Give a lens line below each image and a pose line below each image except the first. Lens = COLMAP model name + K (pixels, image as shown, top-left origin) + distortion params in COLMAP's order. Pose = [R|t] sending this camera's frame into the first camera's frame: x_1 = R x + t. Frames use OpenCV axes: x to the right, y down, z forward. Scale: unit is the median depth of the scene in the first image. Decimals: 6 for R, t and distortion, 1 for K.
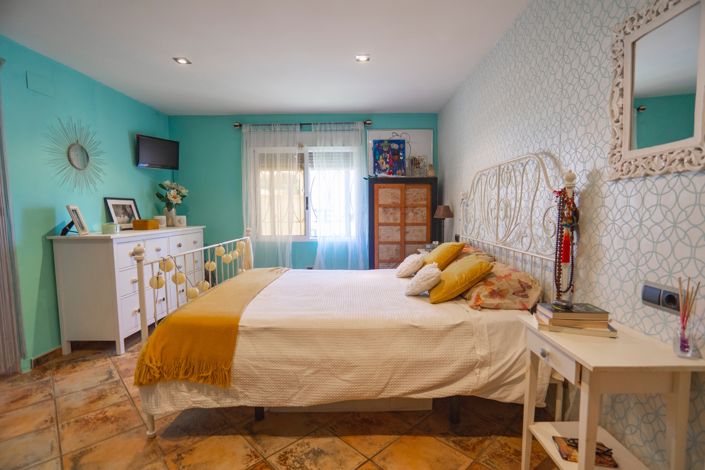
lens RADIAL K [[337.8, 0, 353.7], [0, 337.8, 237.9], [0, 0, 1]] dist [-0.018638, 0.004815]
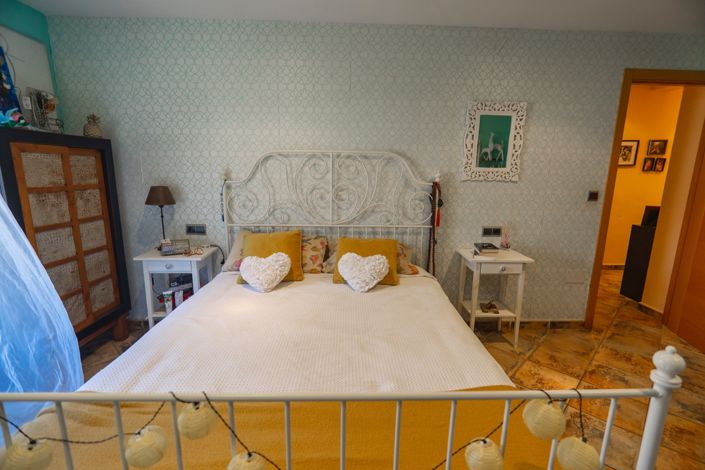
lens RADIAL K [[337.8, 0, 352.7], [0, 337.8, 236.3], [0, 0, 1]] dist [-0.018638, 0.004815]
pose [[-0.042874, -0.186323, 0.981553, -0.403245], [0.068912, 0.979565, 0.188955, -0.089804], [-0.996701, 0.075742, -0.029158, 0.580293]]
